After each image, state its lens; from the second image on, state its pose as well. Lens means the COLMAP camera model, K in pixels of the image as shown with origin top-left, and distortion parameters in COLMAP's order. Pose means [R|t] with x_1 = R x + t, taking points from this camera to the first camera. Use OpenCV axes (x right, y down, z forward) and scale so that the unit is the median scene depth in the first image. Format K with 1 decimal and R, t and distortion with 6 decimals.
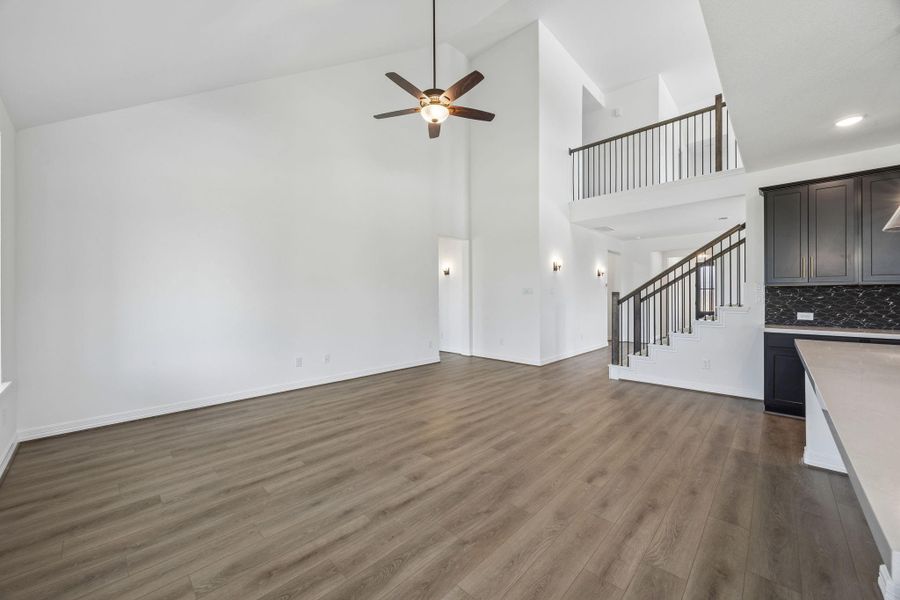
lens RADIAL K [[344.3, 0, 445.5], [0, 344.3, 296.8], [0, 0, 1]] dist [-0.000839, -0.000342]
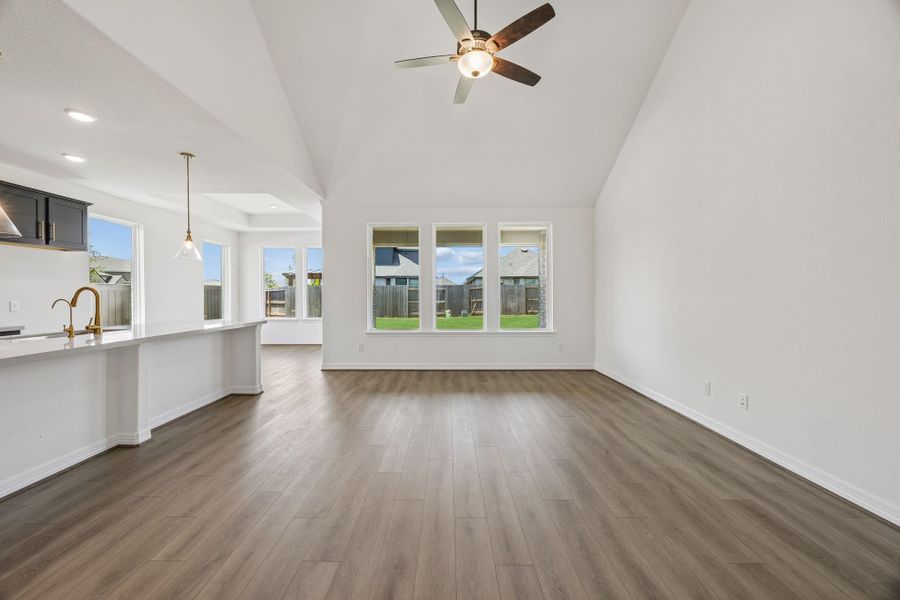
lens RADIAL K [[340.1, 0, 444.3], [0, 340.1, 296.7], [0, 0, 1]] dist [-0.003169, -0.000123]
pose [[-0.726442, 0.007248, -0.687190, 0.565954], [0.002394, 0.999965, 0.008016, 0.000308], [0.687224, 0.004178, -0.726434, 1.522391]]
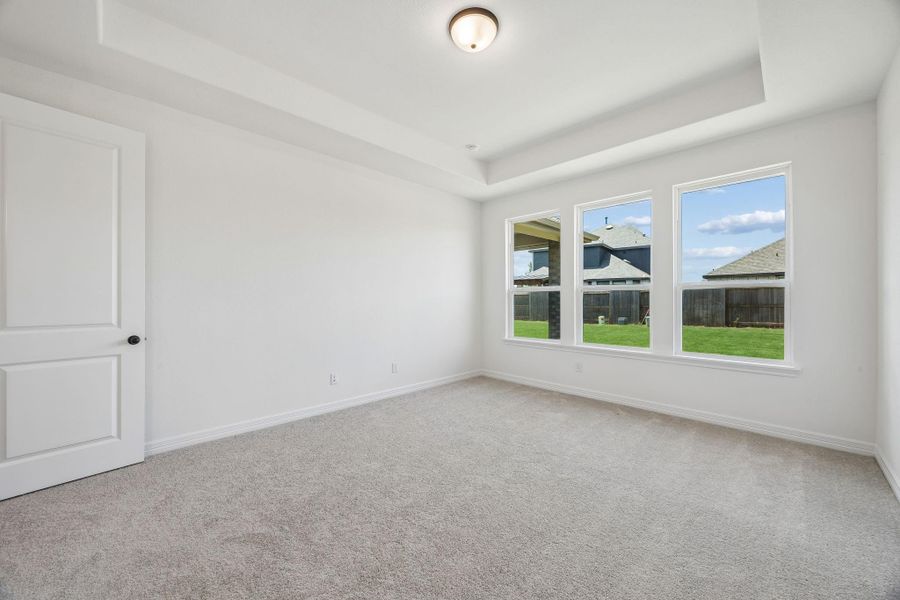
lens RADIAL K [[340.1, 0, 444.3], [0, 340.1, 296.7], [0, 0, 1]] dist [-0.003169, -0.000123]
pose [[-0.999538, 0.004537, 0.030043, -0.968903], [0.004325, 0.999965, -0.007132, 0.001061], [-0.030075, -0.006999, -0.999523, 2.463501]]
